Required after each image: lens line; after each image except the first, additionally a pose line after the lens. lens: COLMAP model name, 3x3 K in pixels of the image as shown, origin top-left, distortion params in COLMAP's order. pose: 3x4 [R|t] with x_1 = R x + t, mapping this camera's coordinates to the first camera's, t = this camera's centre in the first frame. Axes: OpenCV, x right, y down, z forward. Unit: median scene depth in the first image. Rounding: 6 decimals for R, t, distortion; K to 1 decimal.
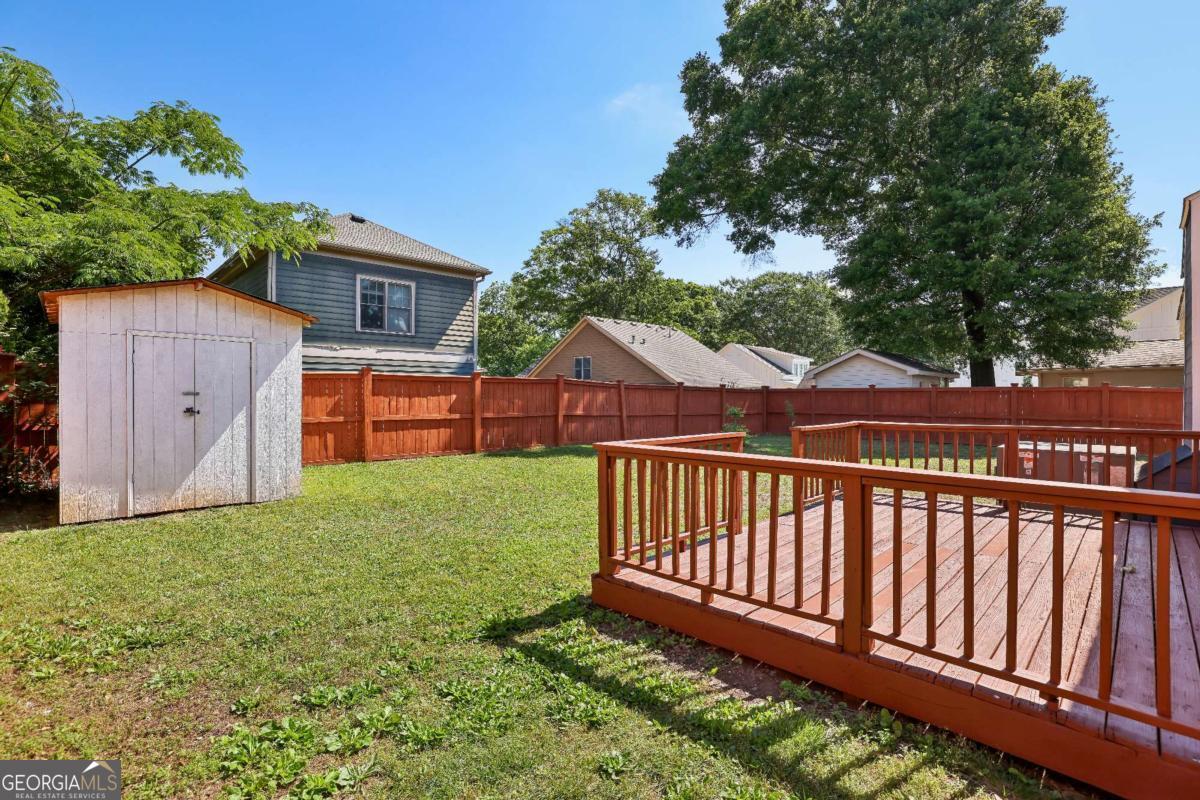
lens RADIAL K [[563.6, 0, 602.7], [0, 563.6, 407.3], [0, 0, 1]] dist [-0.003408, -0.003275]
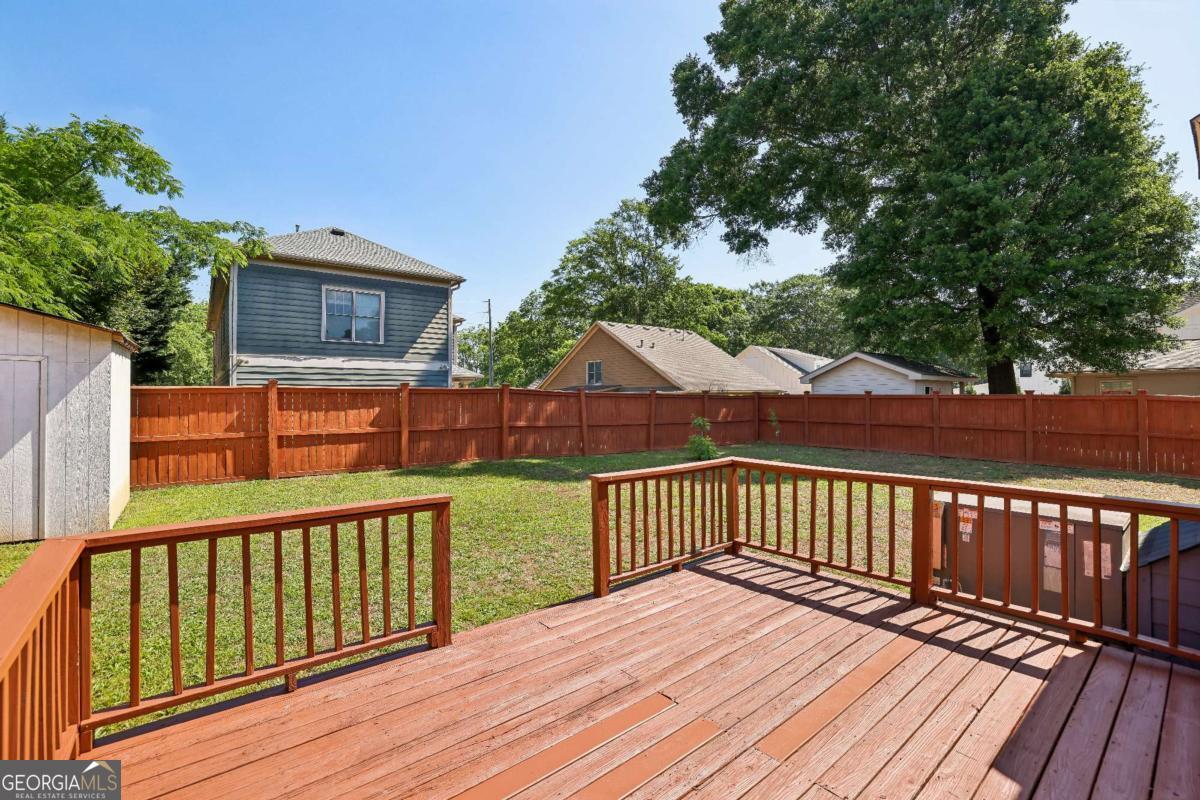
lens RADIAL K [[520.1, 0, 595.1], [0, 520.1, 393.8], [0, 0, 1]] dist [-0.020089, 0.003211]
pose [[0.993283, -0.001332, -0.115704, 0.139727], [-0.001066, 0.999786, -0.020663, -0.018870], [0.115707, 0.020647, 0.993069, 0.119156]]
